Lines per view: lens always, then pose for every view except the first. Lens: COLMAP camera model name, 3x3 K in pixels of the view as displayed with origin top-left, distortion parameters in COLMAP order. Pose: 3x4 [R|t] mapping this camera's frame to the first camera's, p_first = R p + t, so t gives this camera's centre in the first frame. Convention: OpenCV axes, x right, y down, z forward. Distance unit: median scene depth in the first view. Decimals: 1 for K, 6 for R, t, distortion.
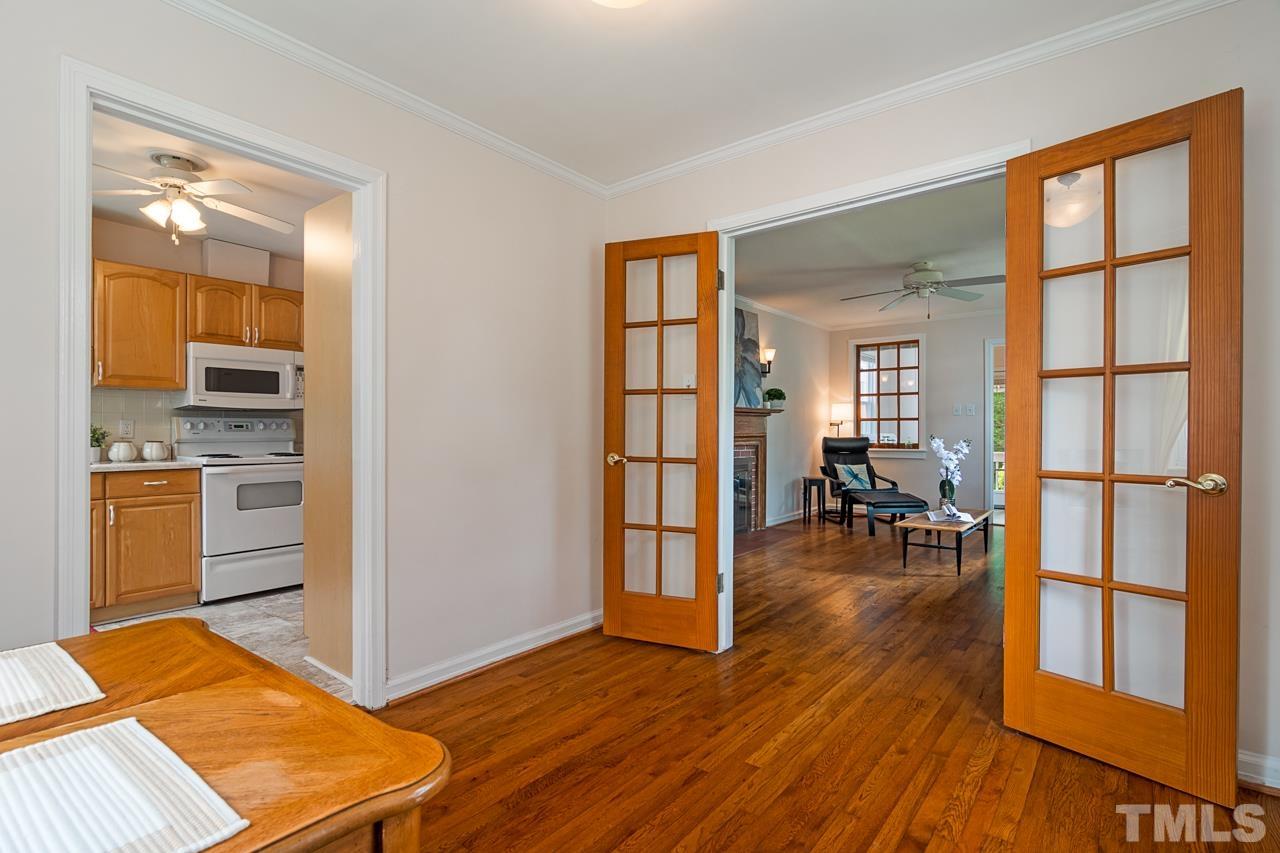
lens RADIAL K [[617.0, 0, 635.9], [0, 617.0, 426.6], [0, 0, 1]] dist [-0.005655, 0.002801]
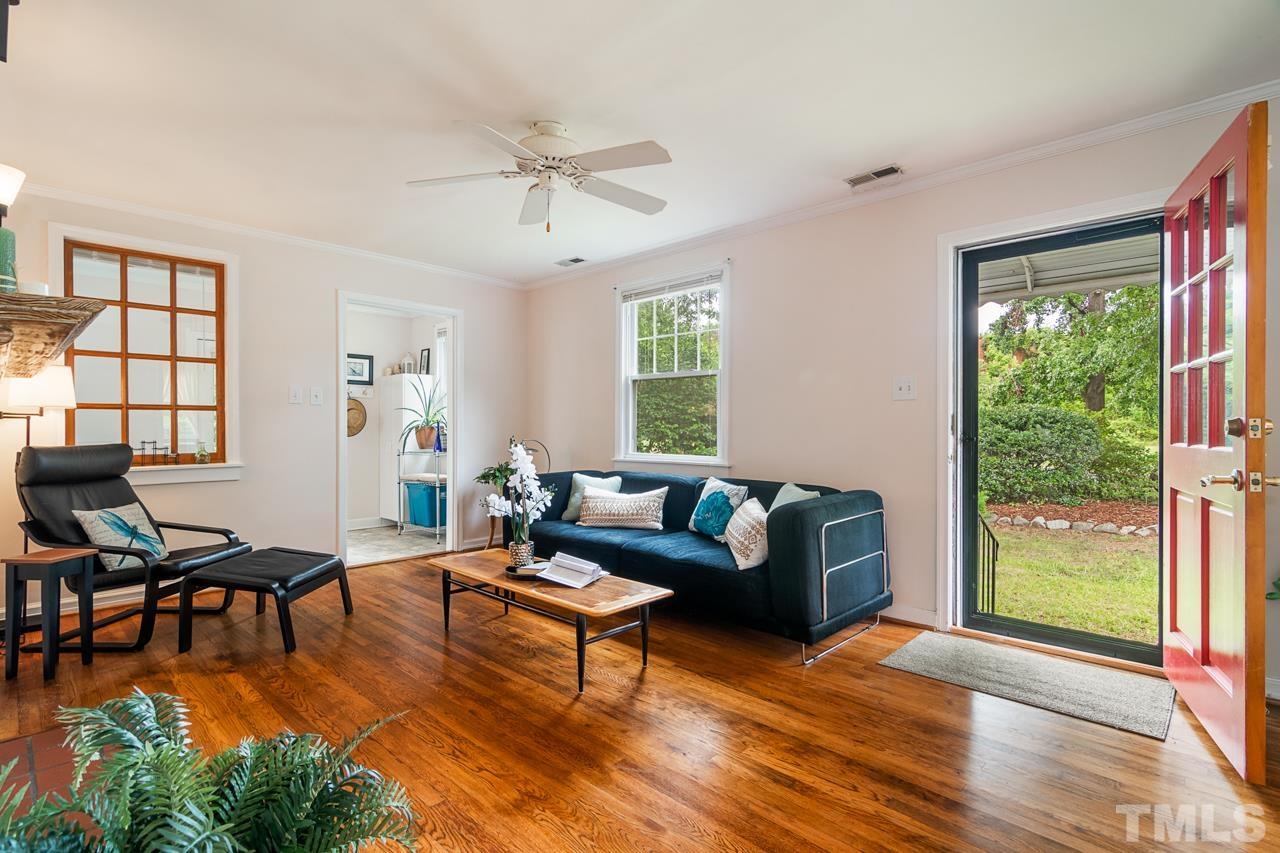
lens RADIAL K [[617.0, 0, 640.9], [0, 617.0, 425.9], [0, 0, 1]] dist [-0.005655, 0.002801]
pose [[0.087789, -0.003464, 0.996133, -0.057392], [-0.005497, 0.999977, 0.003962, -0.000507], [-0.996124, -0.005824, 0.087768, 0.590567]]
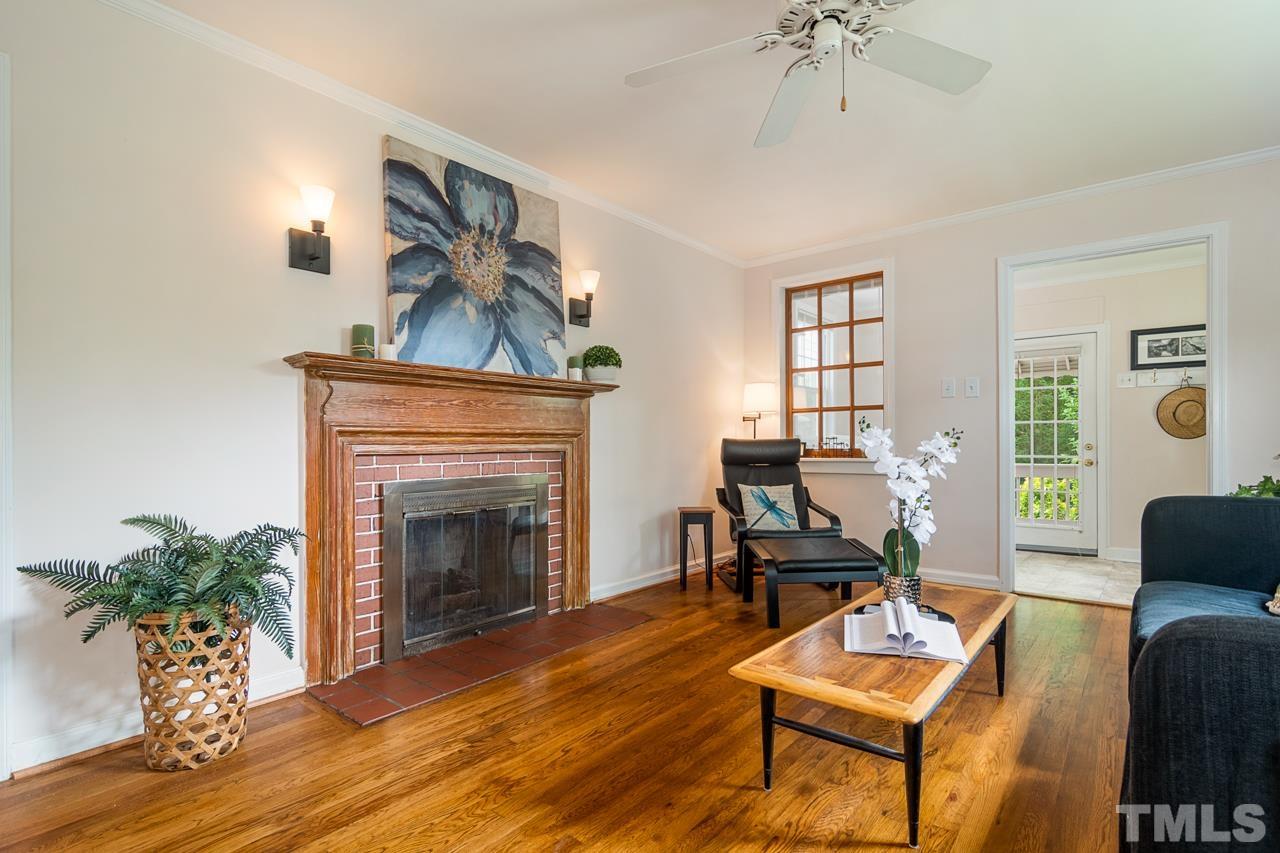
lens RADIAL K [[617.0, 0, 637.4], [0, 617.0, 442.2], [0, 0, 1]] dist [-0.005655, 0.002801]
pose [[0.999803, -0.007567, -0.018363, 0.240910], [0.007597, 0.999970, 0.001553, 0.019318], [0.018351, -0.001692, 0.999830, 0.420450]]
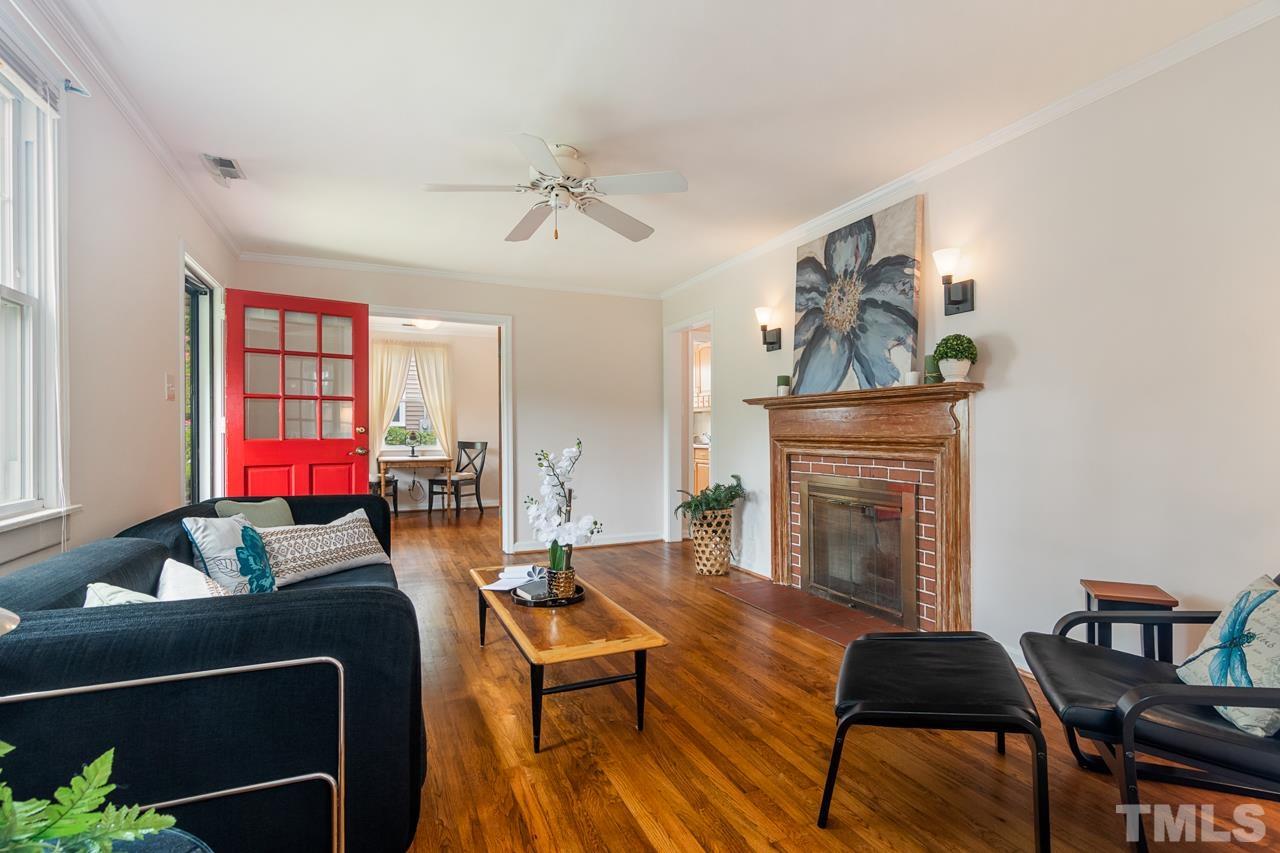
lens RADIAL K [[617.0, 0, 649.6], [0, 617.0, 431.4], [0, 0, 1]] dist [-0.005655, 0.002801]
pose [[-0.453703, -0.000021, -0.891153, 0.645841], [0.005841, 0.999978, -0.002998, 0.005764], [0.891134, -0.006566, -0.453693, 0.910999]]
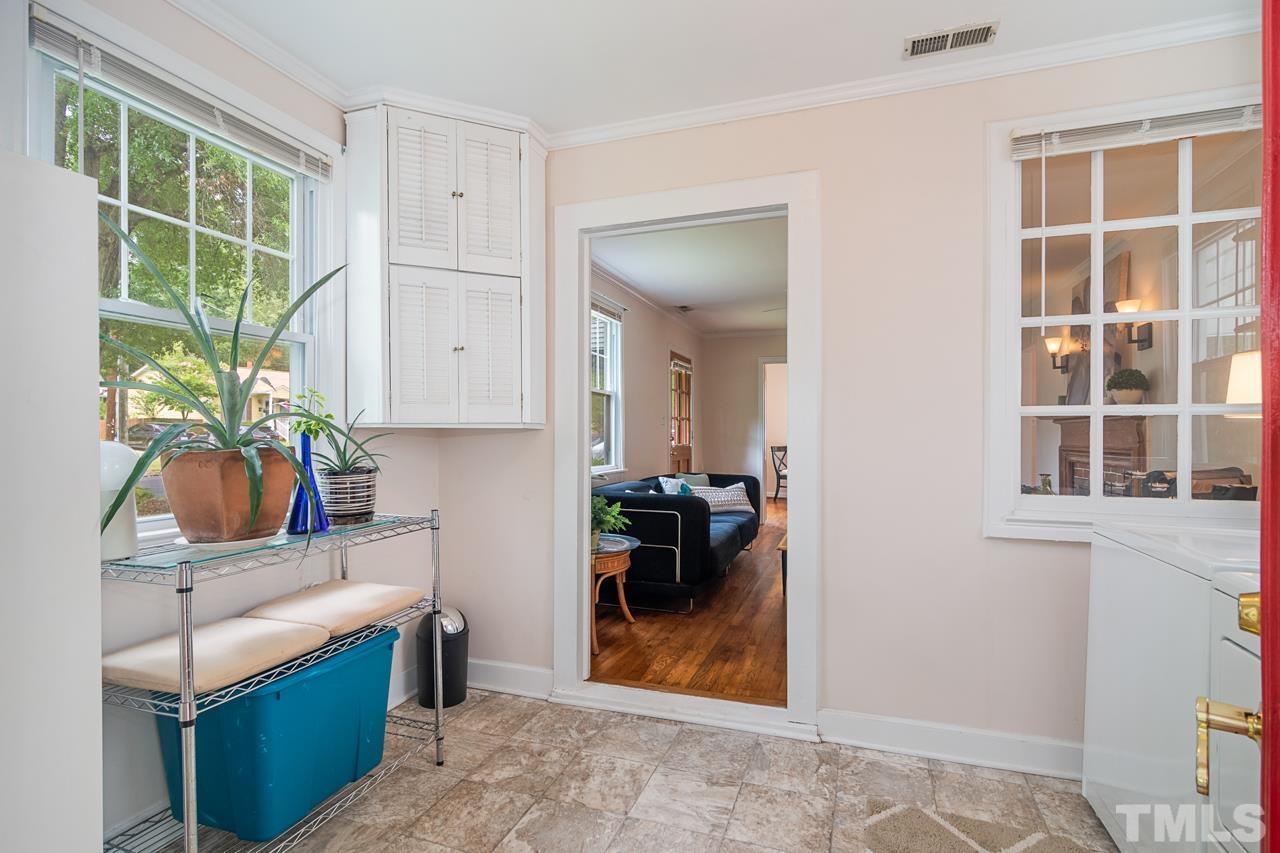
lens RADIAL K [[617.0, 0, 640.2], [0, 617.0, 432.5], [0, 0, 1]] dist [-0.005655, 0.002801]
pose [[-0.941051, -0.002800, -0.338254, 0.749801], [-0.000687, 0.999980, -0.006365, -0.001560], [0.338265, -0.005757, -0.941033, 1.255488]]
